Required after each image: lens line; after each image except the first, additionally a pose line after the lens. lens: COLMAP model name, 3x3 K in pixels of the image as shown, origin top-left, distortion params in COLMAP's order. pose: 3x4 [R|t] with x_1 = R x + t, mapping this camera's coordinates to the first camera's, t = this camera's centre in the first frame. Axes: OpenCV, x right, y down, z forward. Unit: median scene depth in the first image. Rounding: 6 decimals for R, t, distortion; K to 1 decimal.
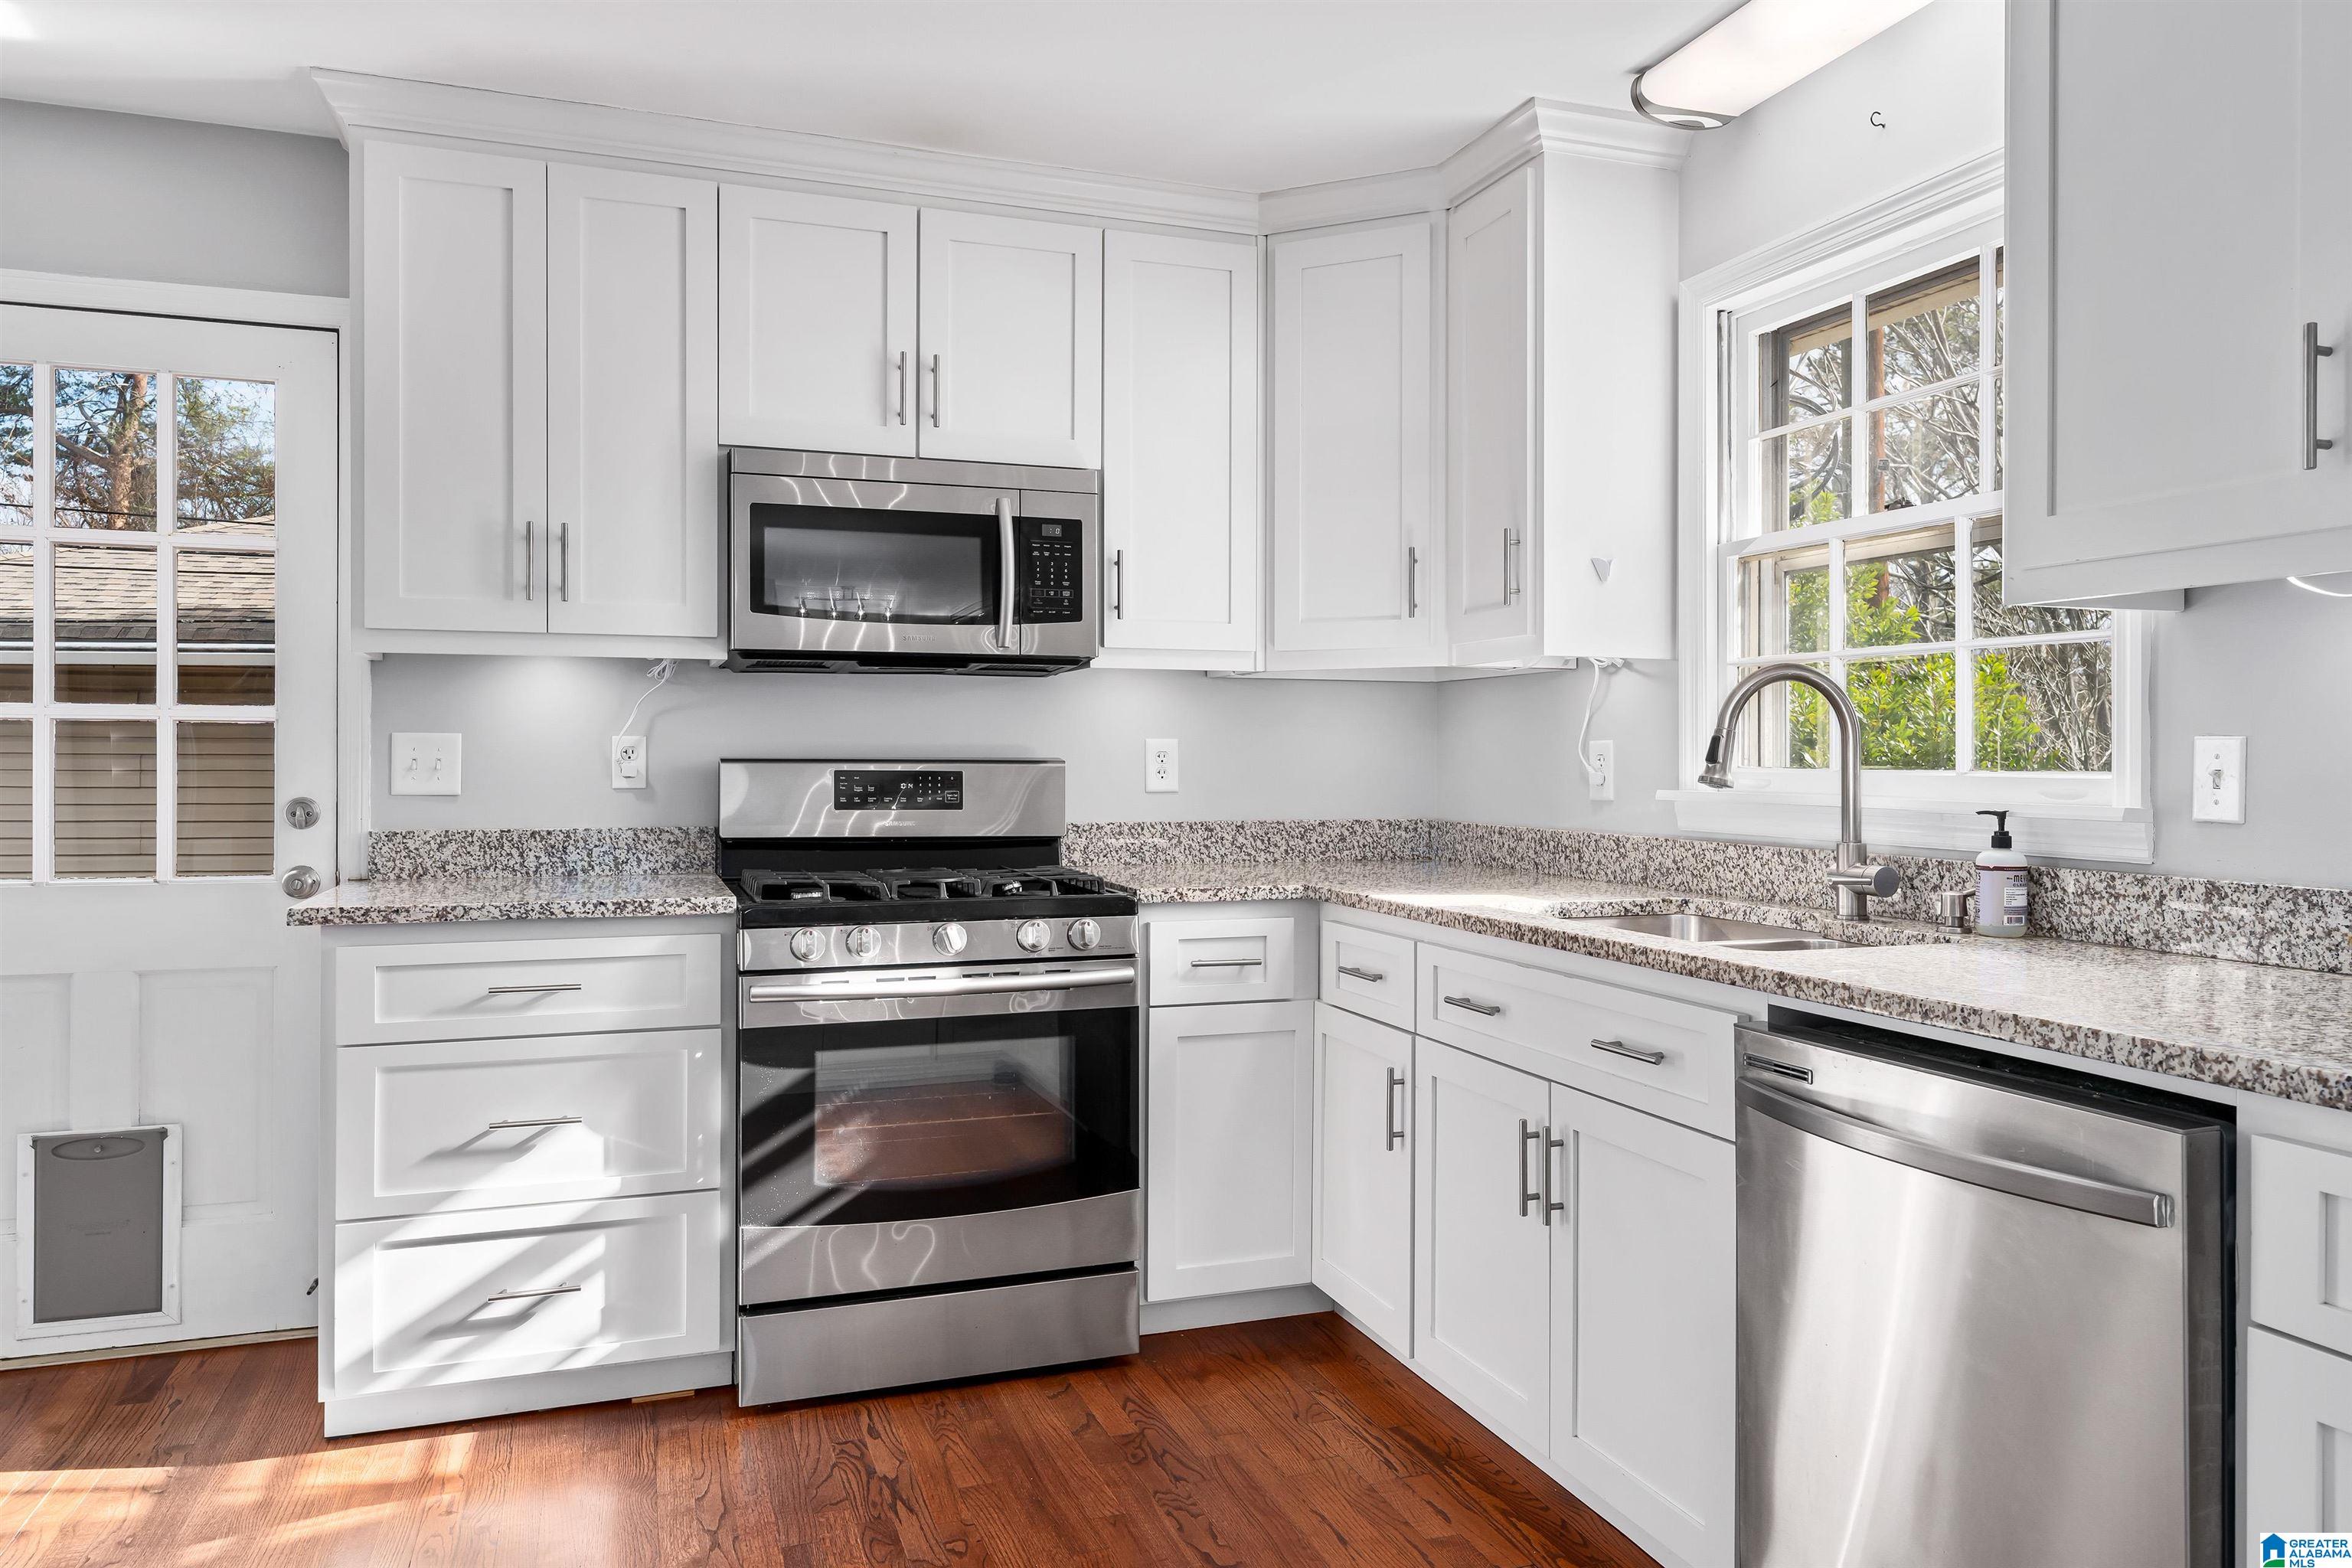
lens RADIAL K [[1567.3, 0, 1178.8], [0, 1567.3, 765.7], [0, 0, 1]] dist [-0.000373, 0.000840]
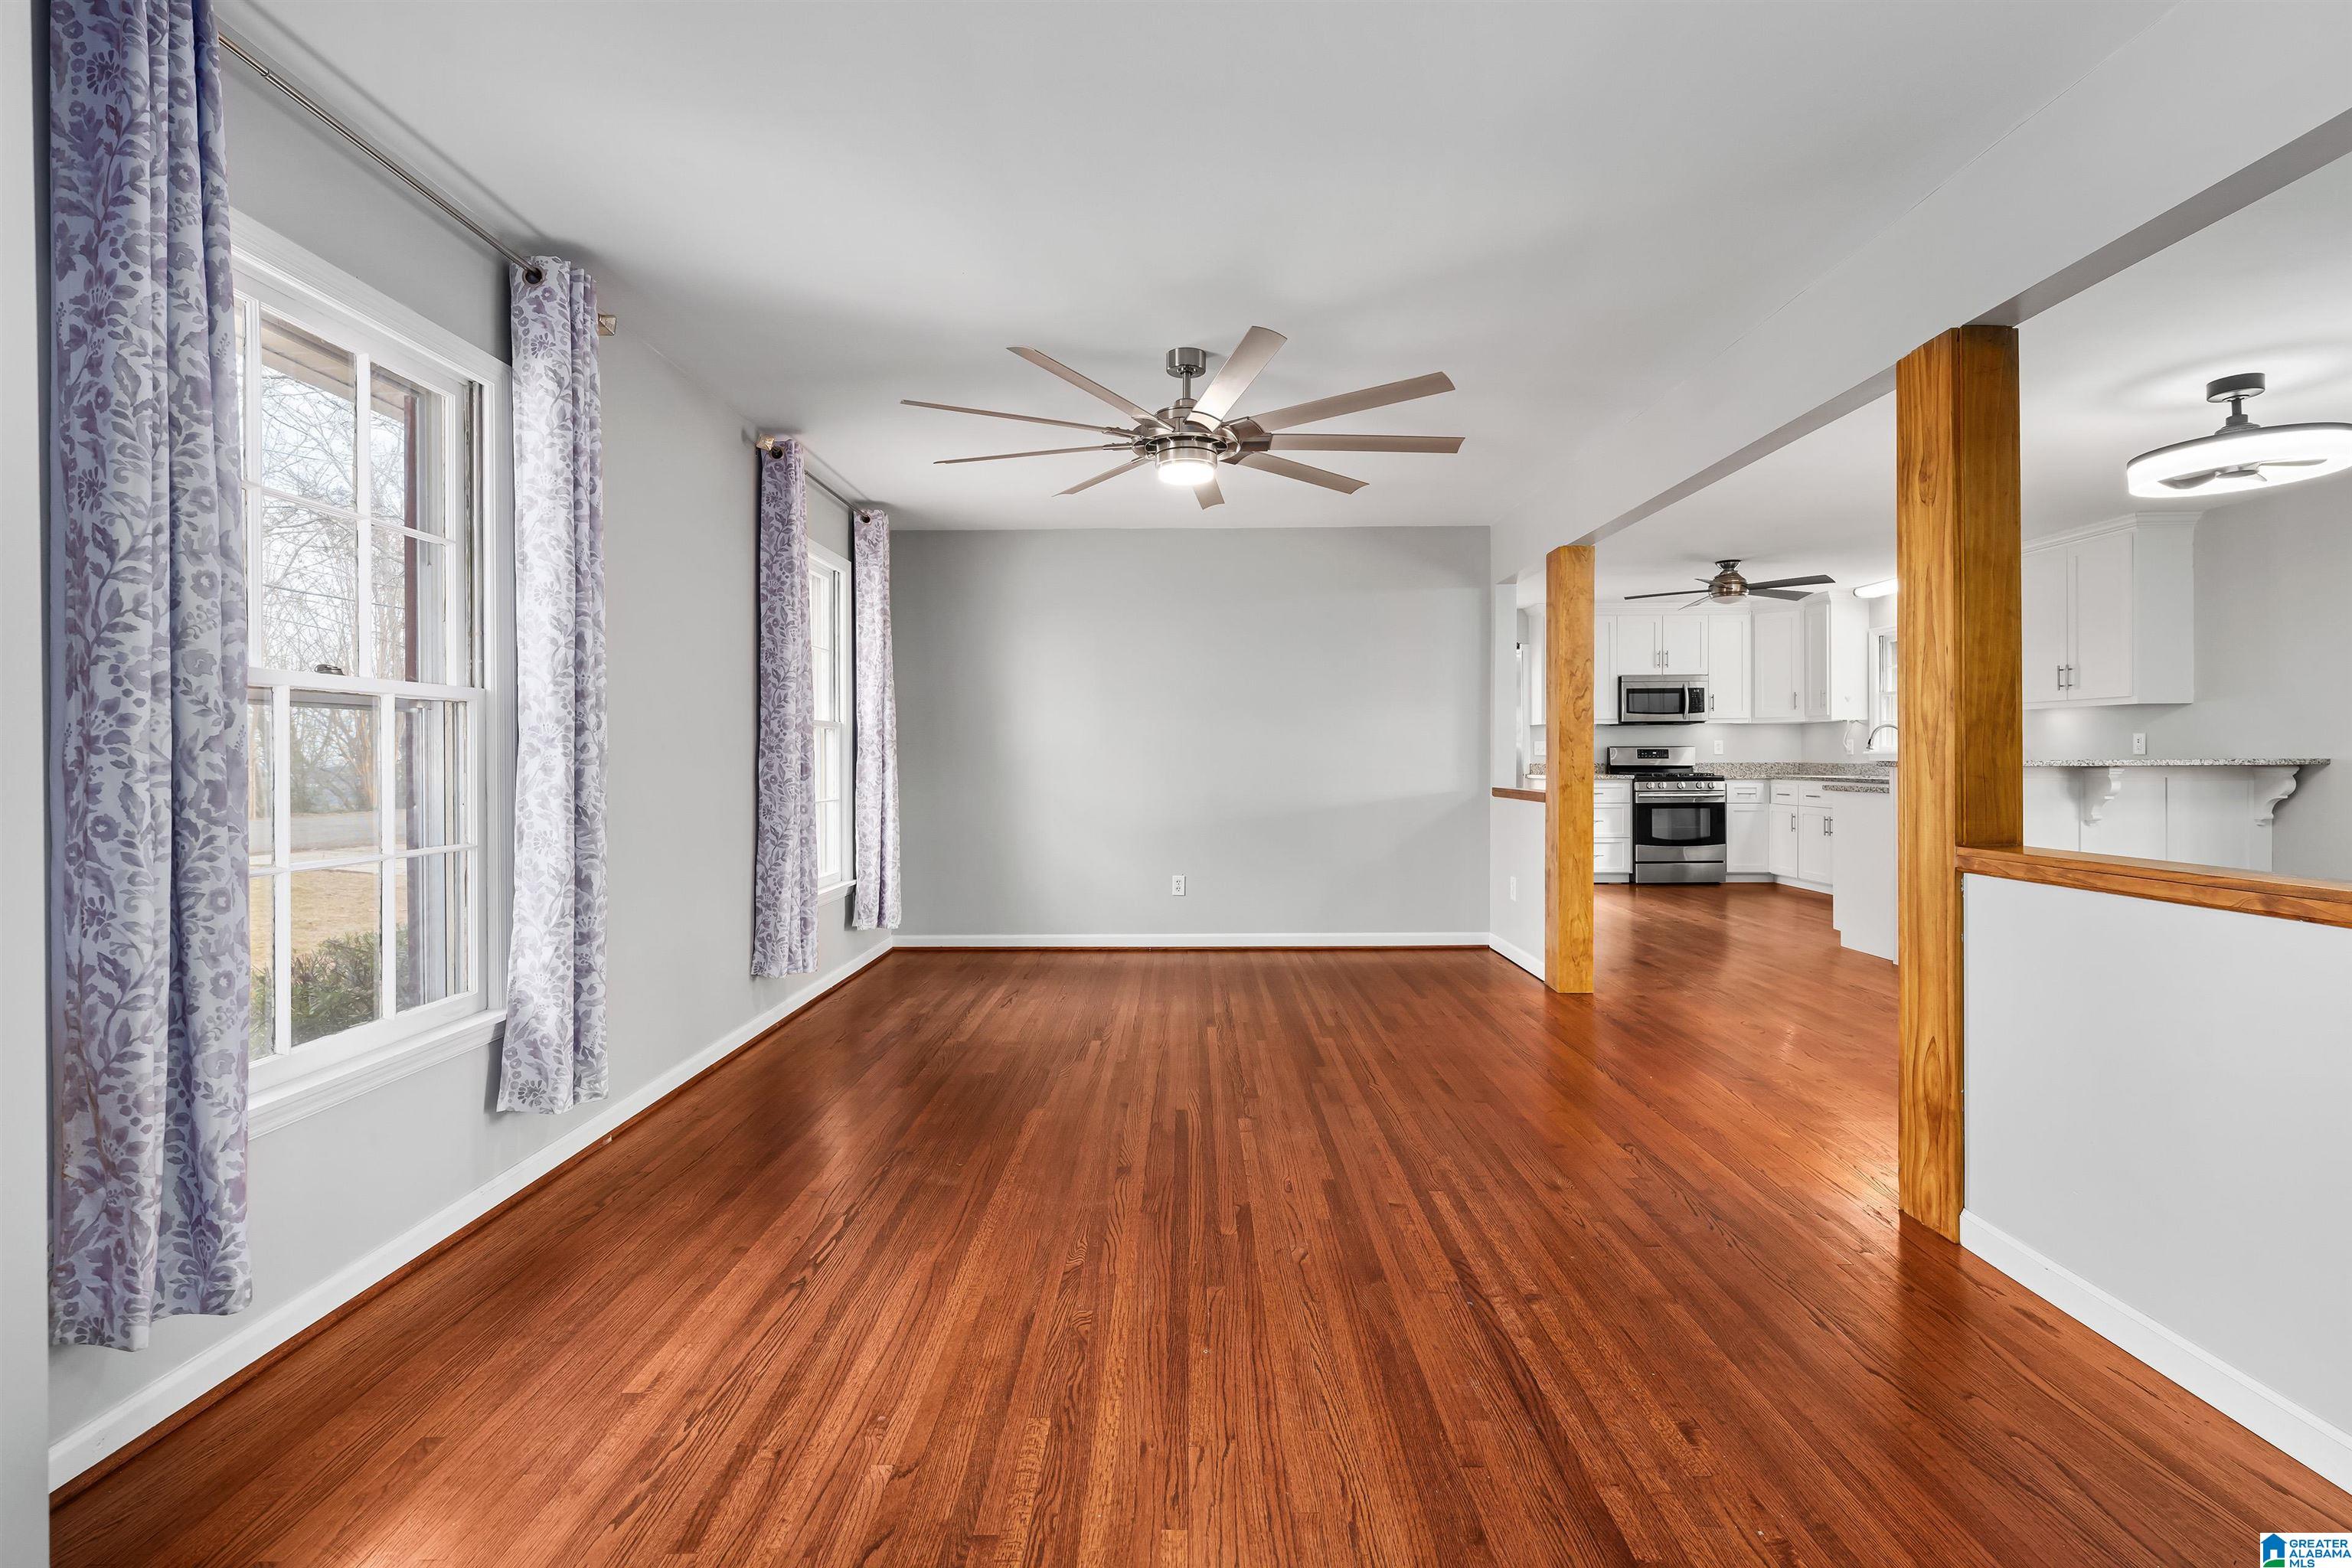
lens RADIAL K [[1064.1, 0, 1190.9], [0, 1064.1, 761.5], [0, 0, 1]] dist [-0.000462, 0.000134]
pose [[0.939380, -0.006837, -0.342810, -0.410422], [0.007013, 0.999975, -0.000727, 0.032886], [0.342807, -0.001721, 0.939404, -2.306734]]
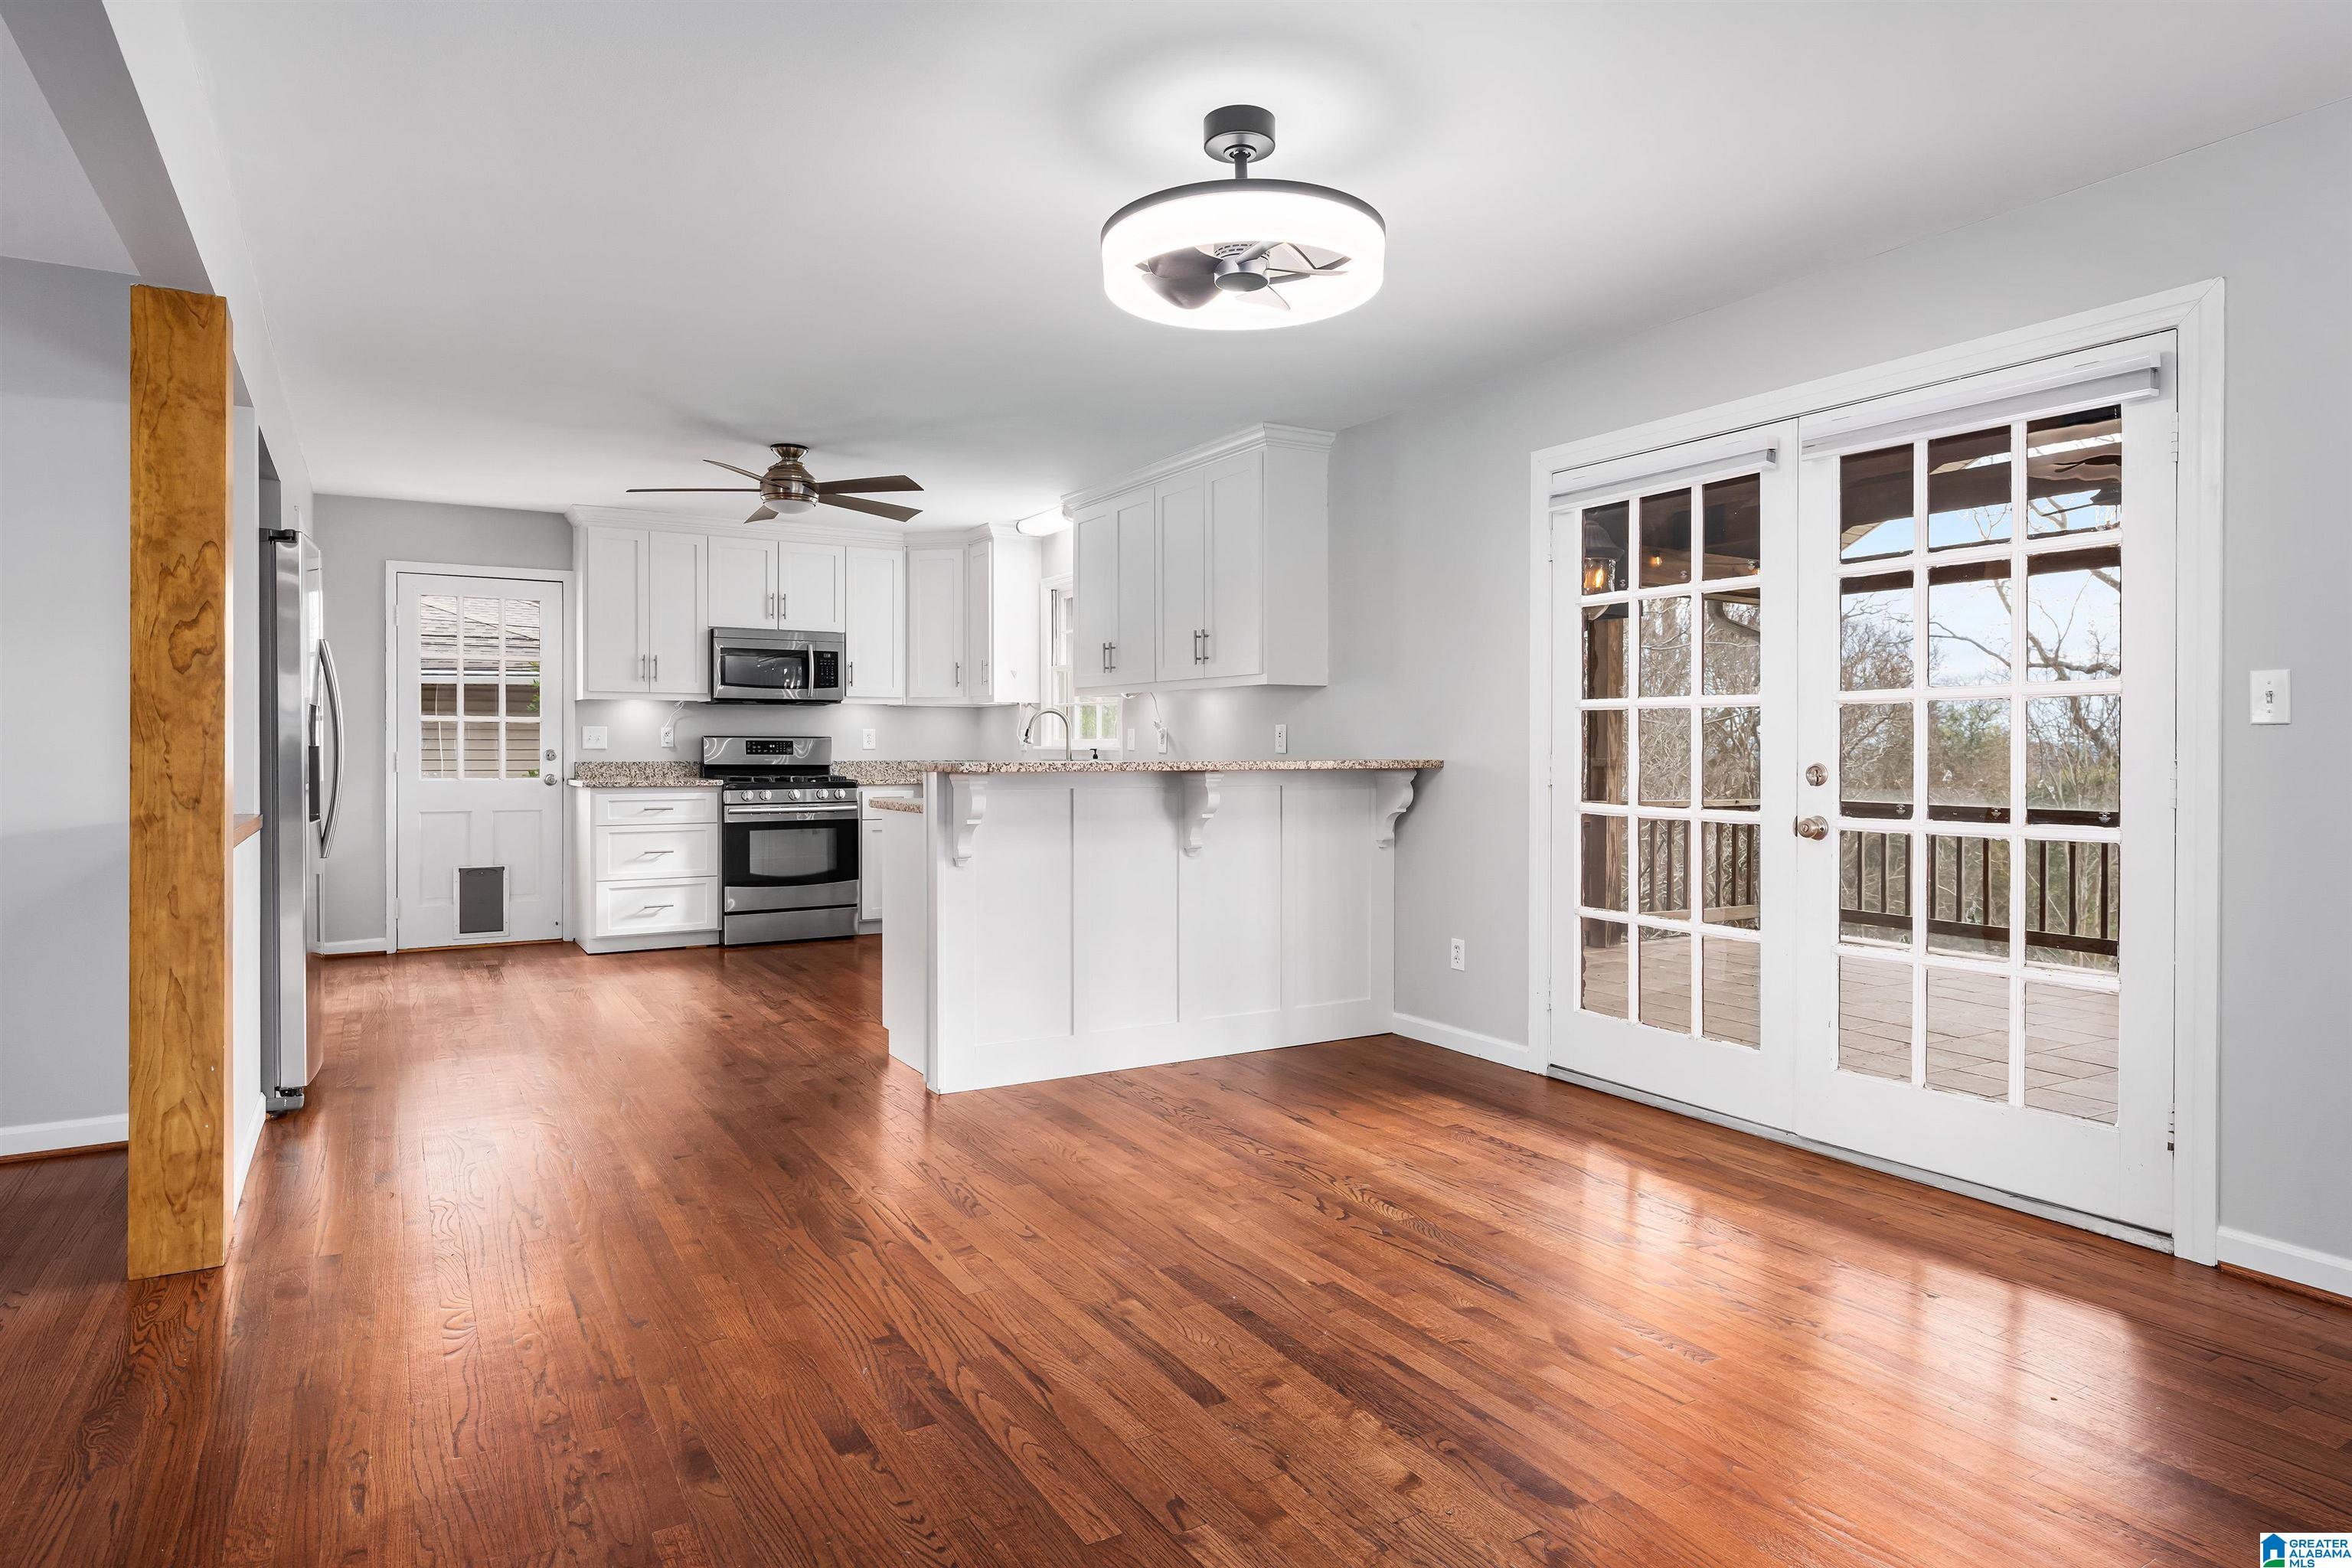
lens RADIAL K [[1320.2, 0, 1179.6], [0, 1320.2, 757.8], [0, 0, 1]] dist [0.000823, -0.000845]
pose [[0.981411, -0.003515, 0.191885, 0.094388], [0.002726, 0.999987, 0.004372, 0.029084], [-0.191898, -0.003768, 0.981408, -1.605679]]
